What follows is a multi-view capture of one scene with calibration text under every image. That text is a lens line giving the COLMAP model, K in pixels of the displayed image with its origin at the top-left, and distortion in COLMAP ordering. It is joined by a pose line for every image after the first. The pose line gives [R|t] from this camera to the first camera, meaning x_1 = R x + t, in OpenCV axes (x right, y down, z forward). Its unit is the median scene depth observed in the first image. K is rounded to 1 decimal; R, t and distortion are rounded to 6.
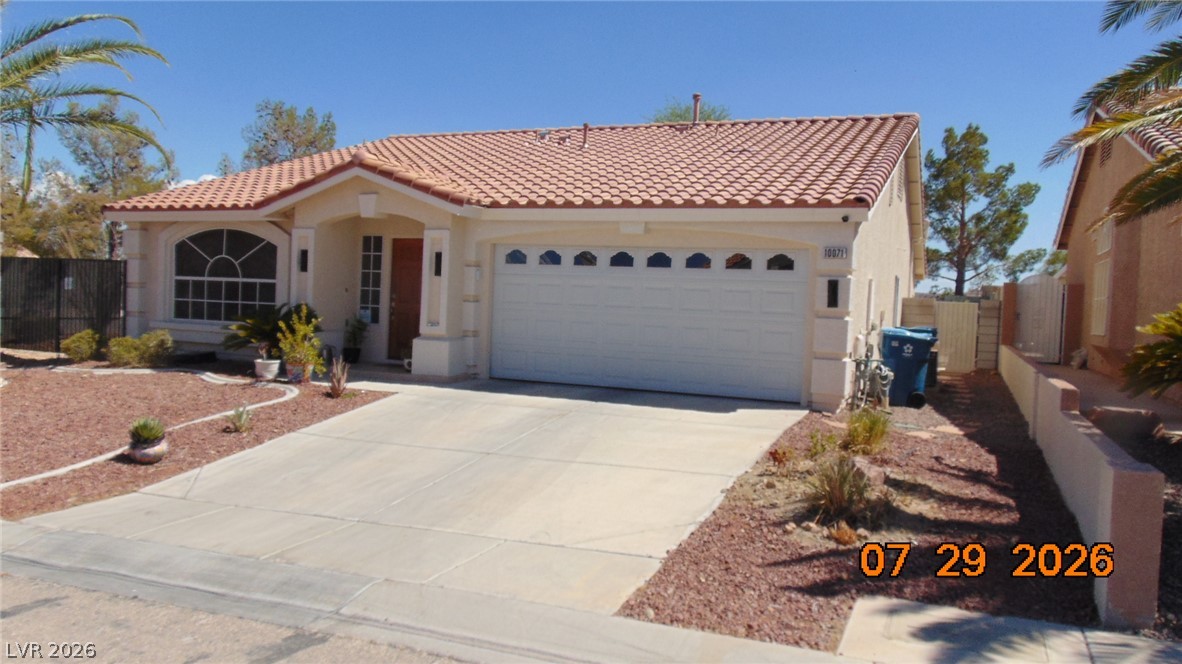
lens RADIAL K [[871.1, 0, 581.9], [0, 871.1, 332.7], [0, 0, 1]] dist [-0.051179, 0.081766]
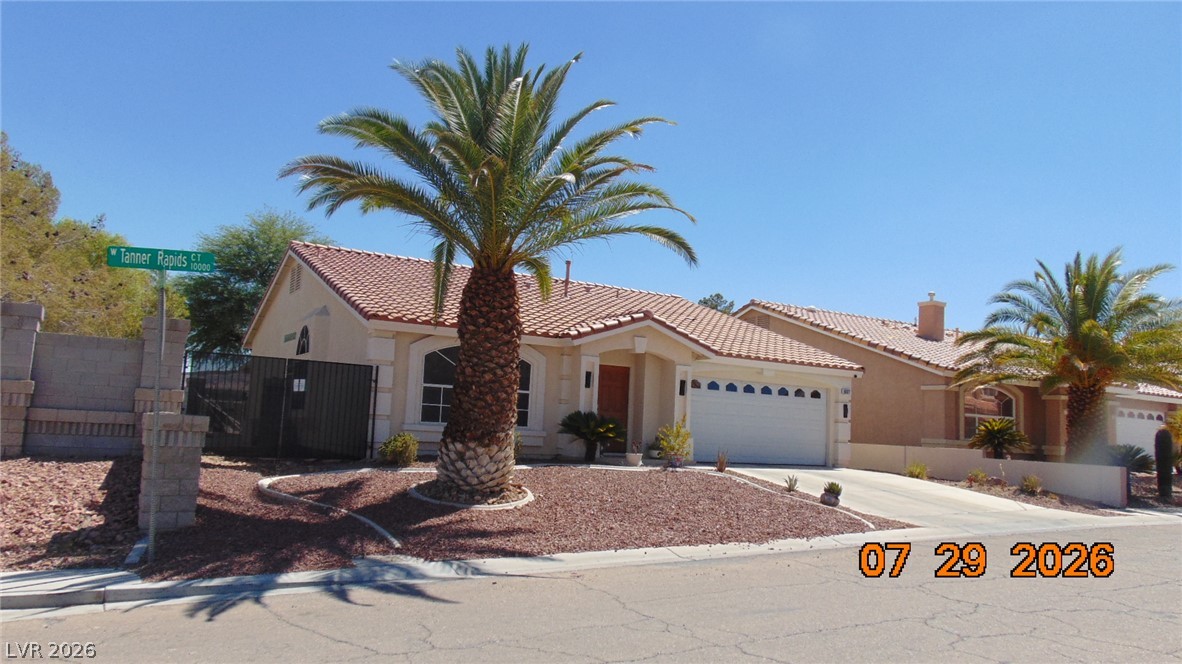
lens RADIAL K [[871.1, 0, 581.9], [0, 871.1, 332.7], [0, 0, 1]] dist [-0.051179, 0.081766]
pose [[0.607635, 0.071159, 0.791022, -1.332528], [-0.006279, 0.996377, -0.084808, -0.039917], [-0.794192, 0.046566, 0.605881, 0.176614]]
